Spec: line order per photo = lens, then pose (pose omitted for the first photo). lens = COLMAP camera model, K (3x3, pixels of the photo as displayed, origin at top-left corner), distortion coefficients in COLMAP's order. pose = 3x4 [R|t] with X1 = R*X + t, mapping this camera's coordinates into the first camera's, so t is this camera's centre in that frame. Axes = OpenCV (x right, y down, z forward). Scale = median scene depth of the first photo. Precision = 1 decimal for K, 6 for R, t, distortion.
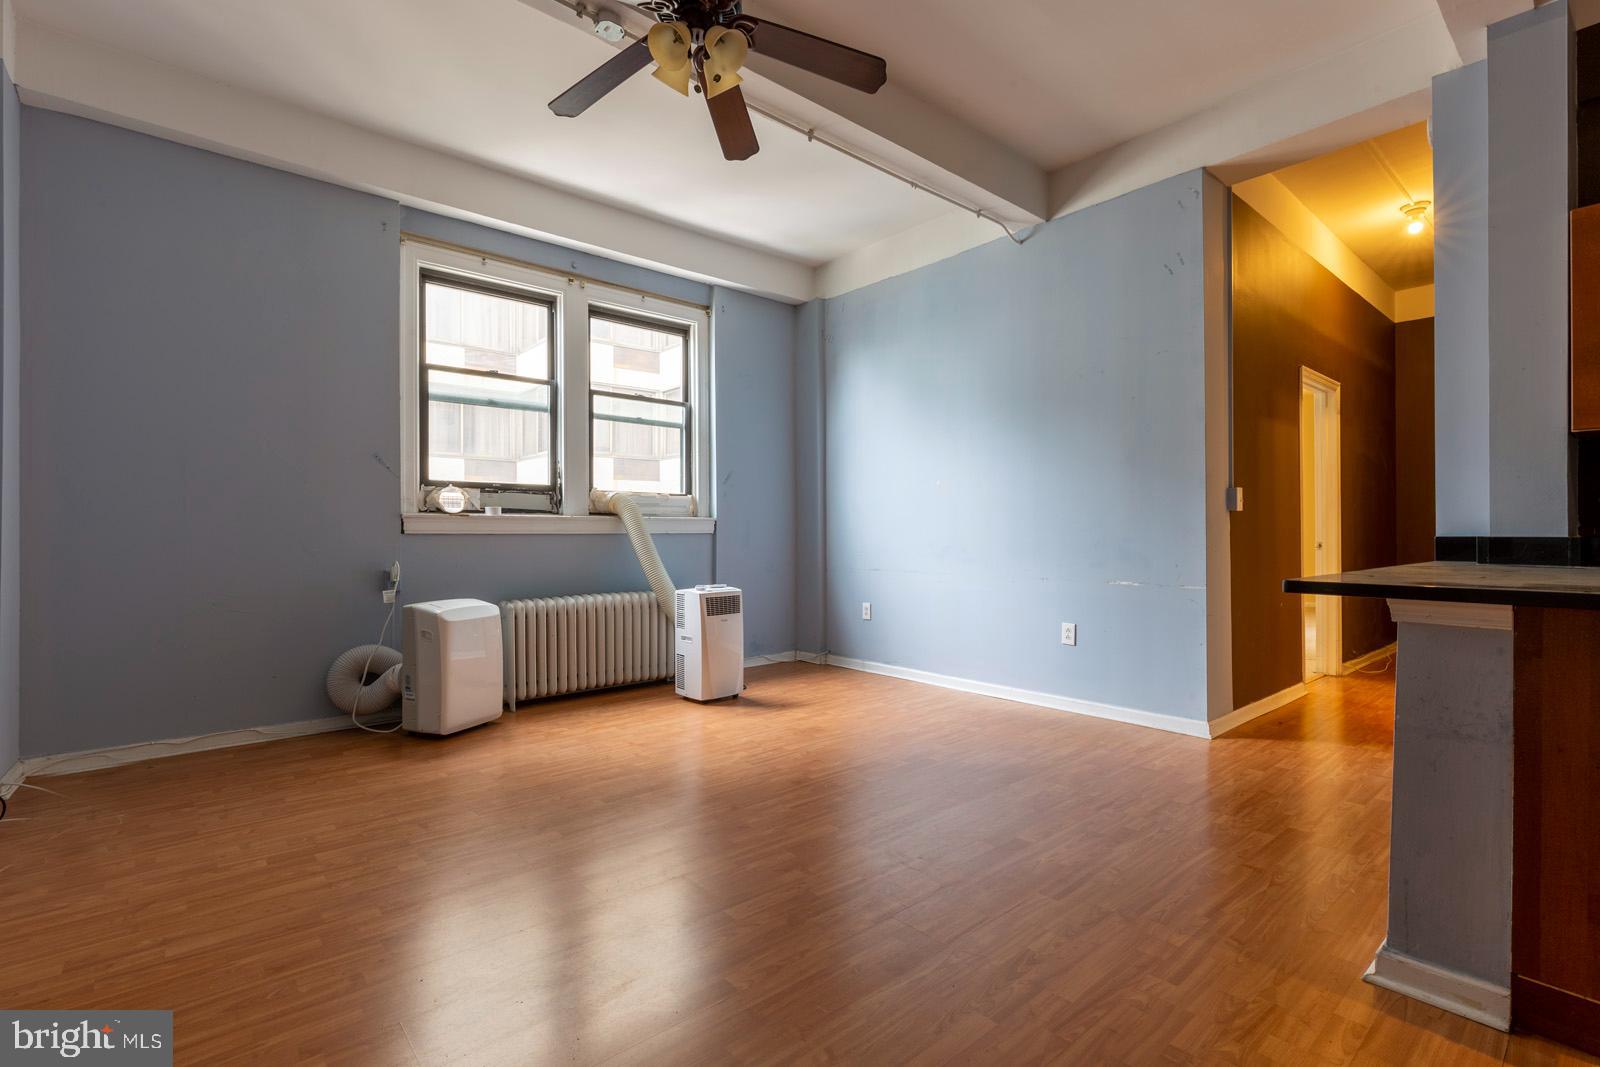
lens RADIAL K [[725.2, 0, 784.7], [0, 725.2, 529.9], [0, 0, 1]] dist [0.004875, 0.000311]
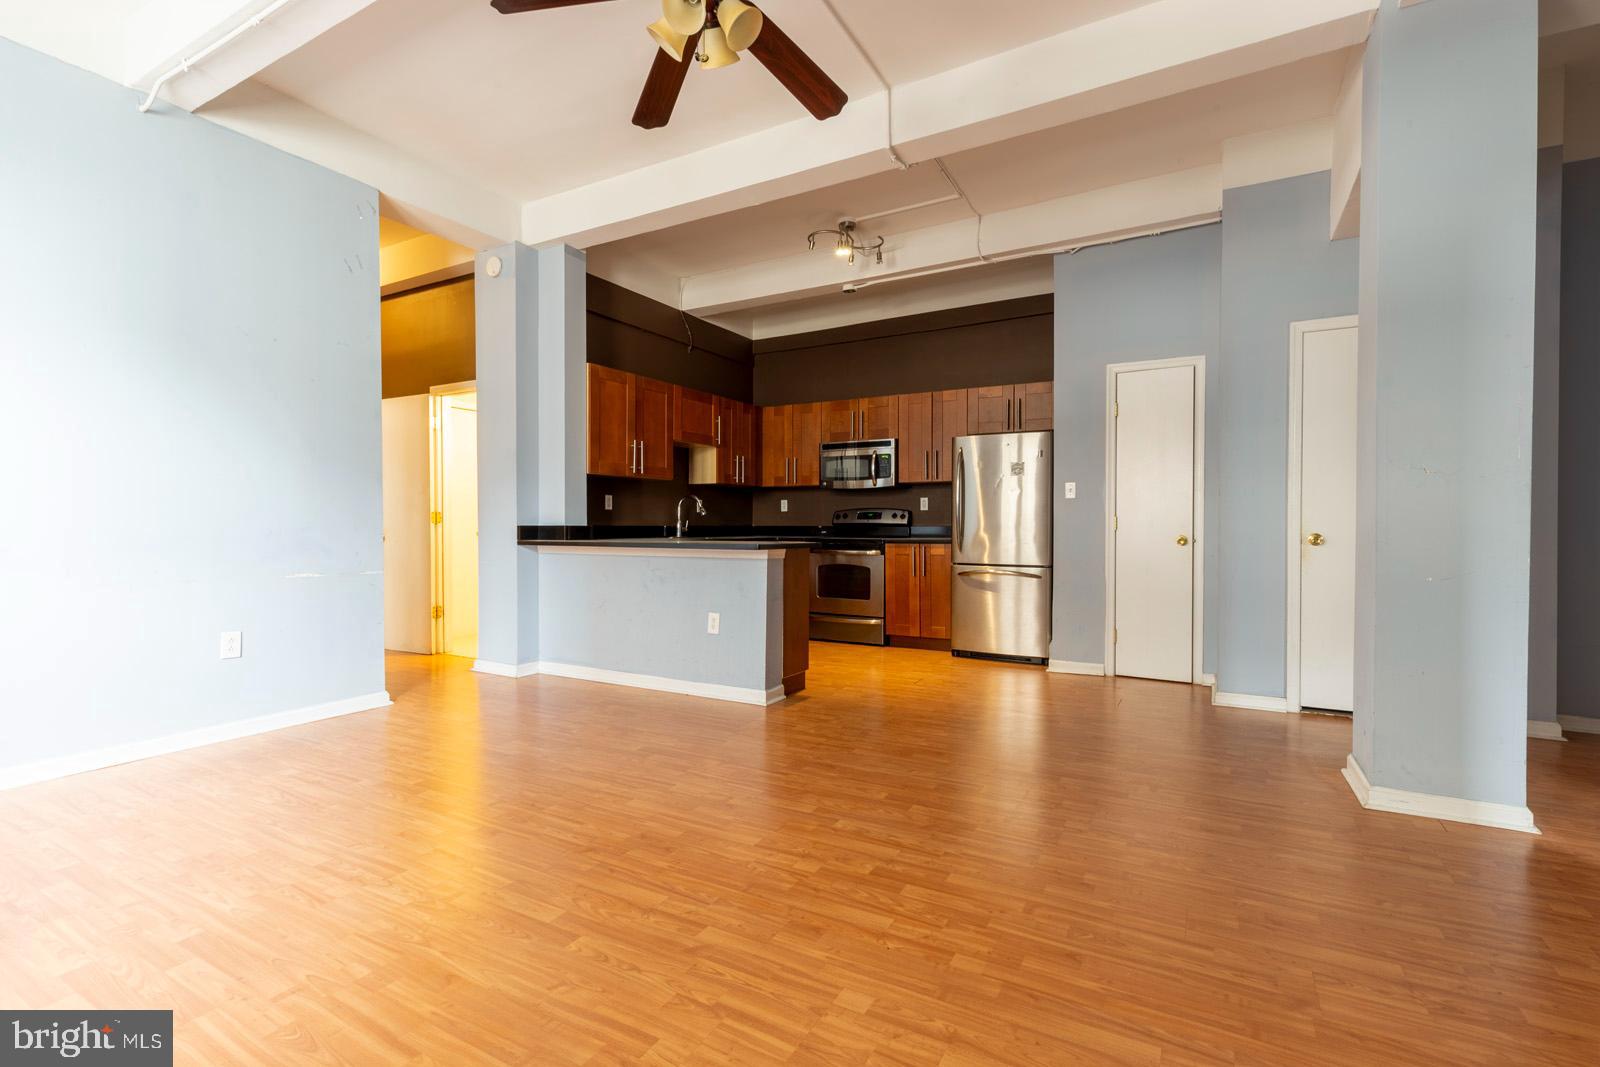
lens RADIAL K [[741.9, 0, 798.1], [0, 741.9, 530.4], [0, 0, 1]] dist [0.005985, -0.001274]
pose [[-0.348049, -0.004924, 0.937464, -0.826102], [-0.007483, 0.999969, 0.002474, 0.010239], [-0.937447, -0.006154, -0.348075, 0.930741]]
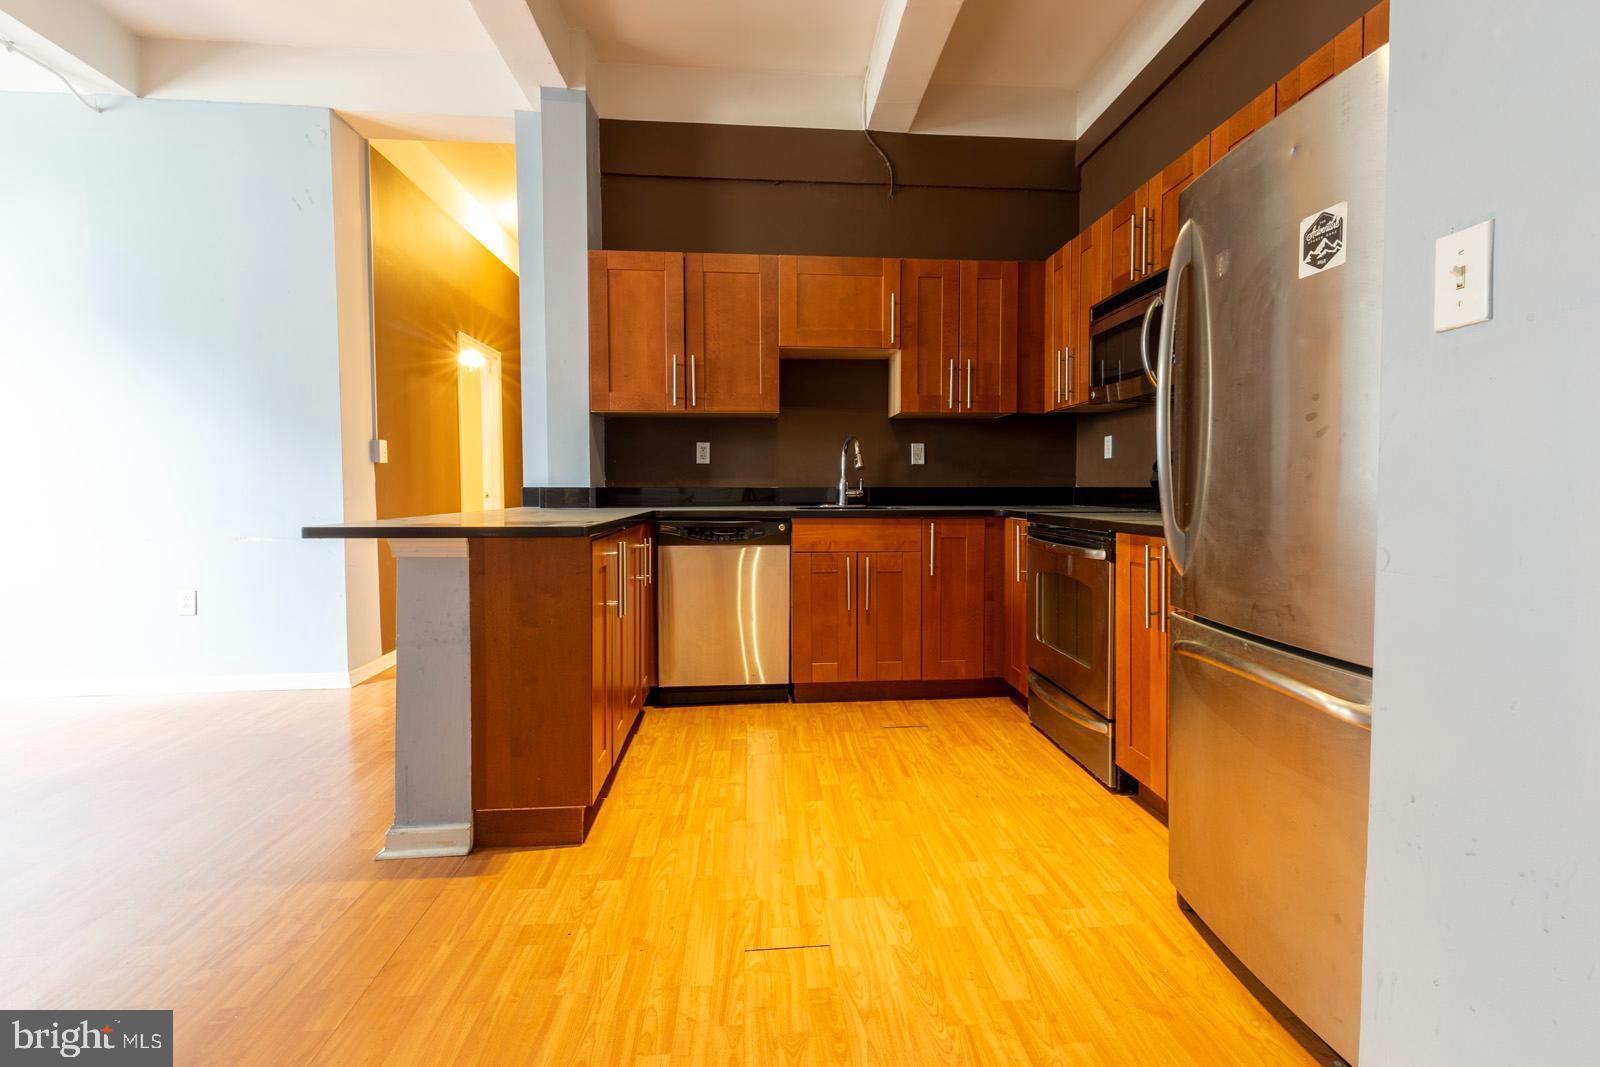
lens RADIAL K [[756.5, 0, 804.7], [0, 756.5, 514.7], [0, 0, 1]] dist [0.001103, -0.001013]
pose [[0.565389, -0.029932, 0.824281, 0.096481], [-0.005973, 0.999167, 0.040379, 0.000753], [-0.824803, -0.027754, 0.564739, -0.130195]]
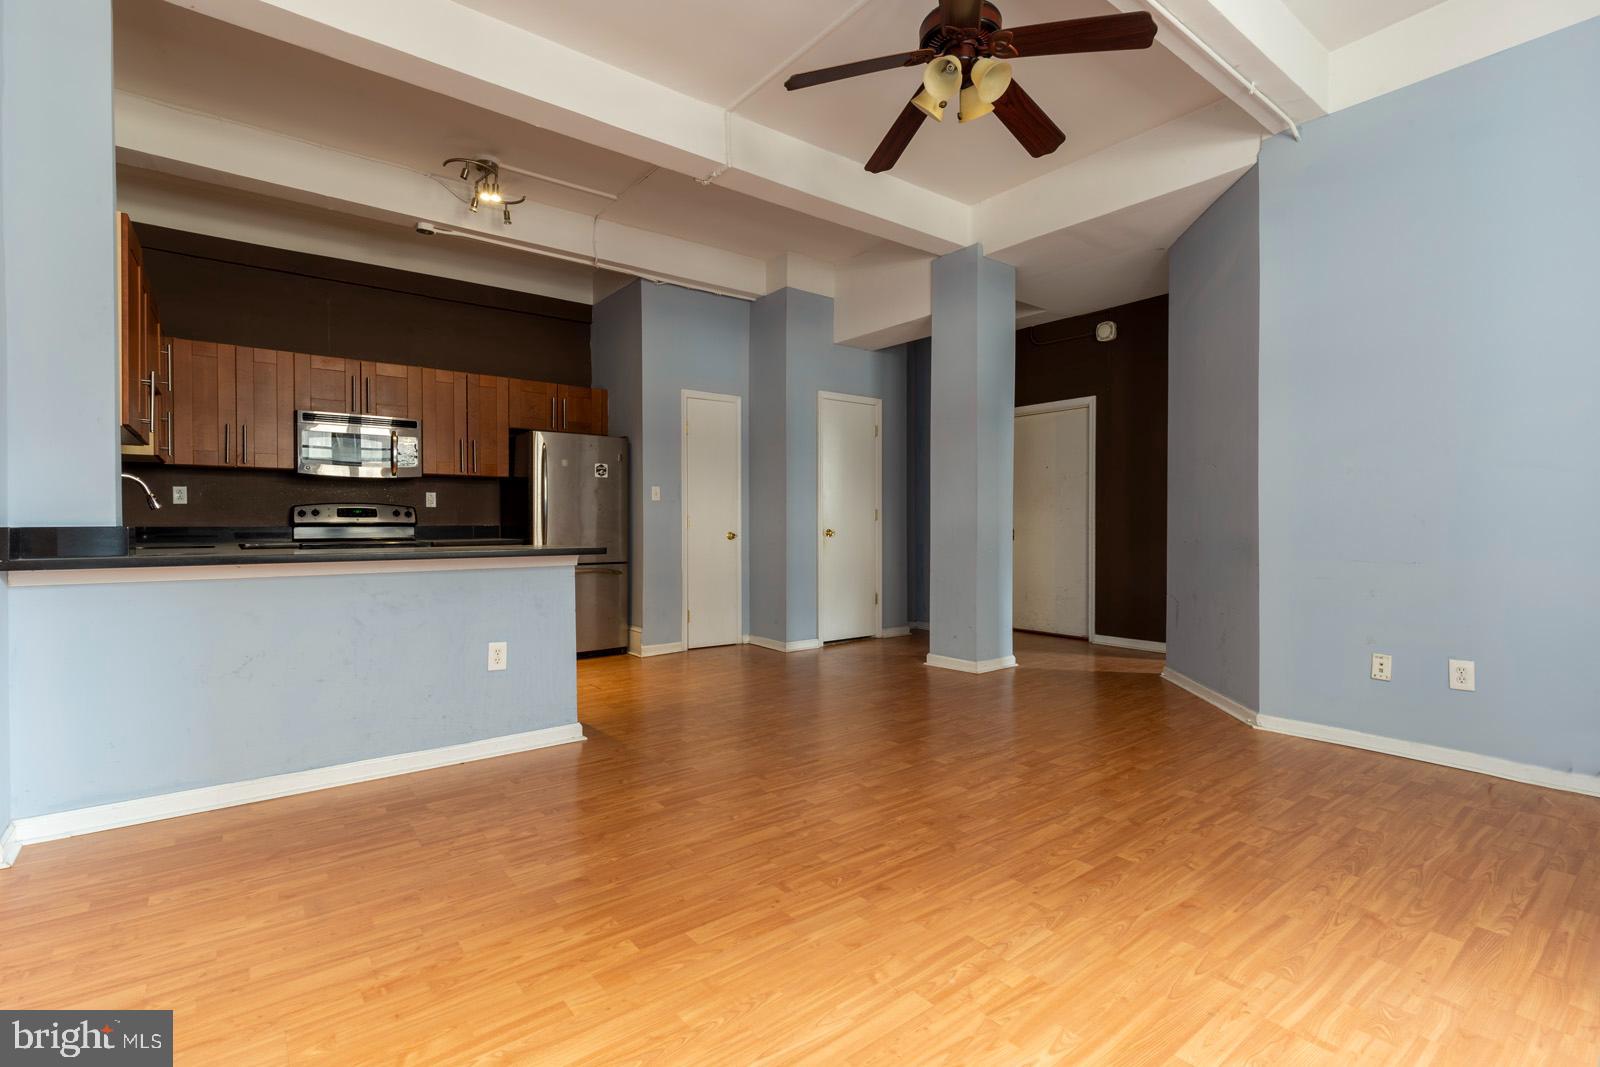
lens RADIAL K [[741.9, 0, 798.1], [0, 741.9, 530.4], [0, 0, 1]] dist [0.005985, -0.001274]
pose [[-0.999618, 0.003625, 0.027387, 0.071684], [0.003645, 0.999993, 0.000656, 0.013481], [-0.027385, 0.000755, -0.999625, 1.619004]]
